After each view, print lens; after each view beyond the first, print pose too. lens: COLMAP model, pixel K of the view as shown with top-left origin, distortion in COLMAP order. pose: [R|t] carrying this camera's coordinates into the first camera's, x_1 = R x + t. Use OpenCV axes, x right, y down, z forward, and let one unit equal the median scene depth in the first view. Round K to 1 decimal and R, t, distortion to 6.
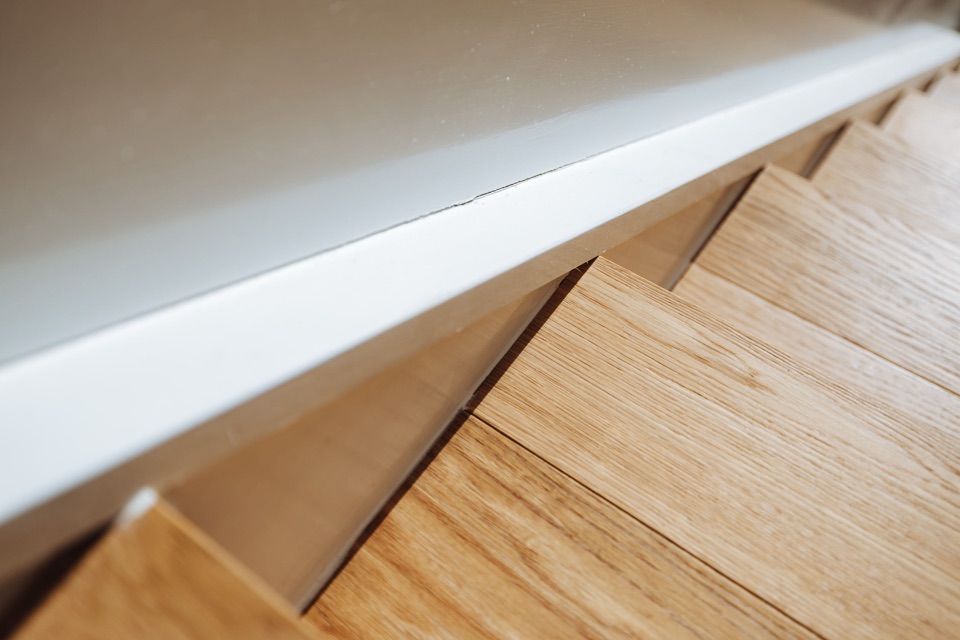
lens RADIAL K [[1075.7, 0, 478.0], [0, 1075.7, 334.0], [0, 0, 1]] dist [0.027204, -0.017794]
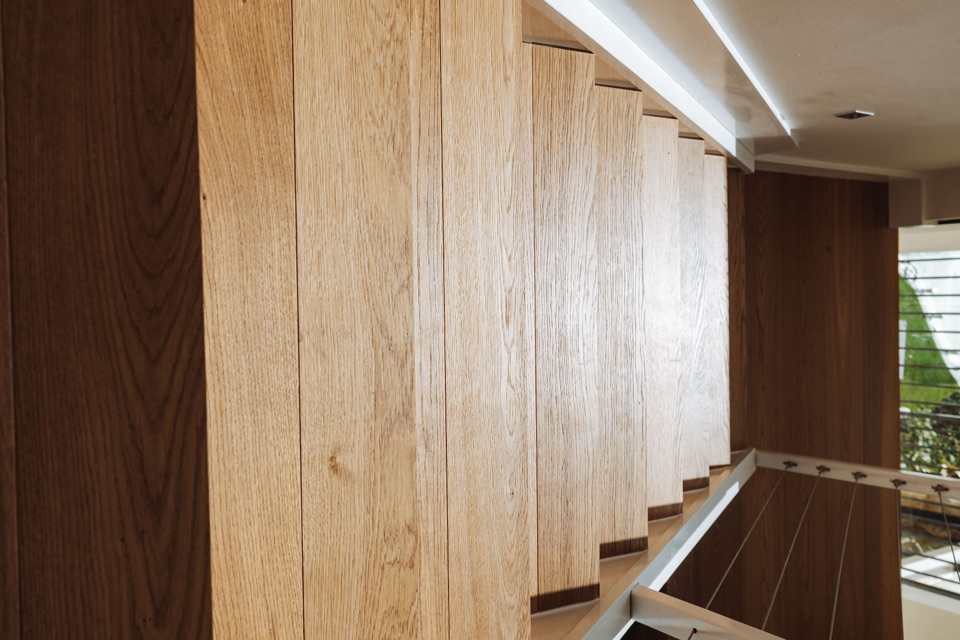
lens RADIAL K [[932.3, 0, 480.0], [0, 932.3, 320.0], [0, 0, 1]] dist [0.011051, -0.001572]
pose [[0.467422, 0.789970, 0.396818, -0.142593], [-0.876779, 0.471650, 0.093836, 0.113343], [-0.113032, -0.391783, 0.913088, -0.871704]]
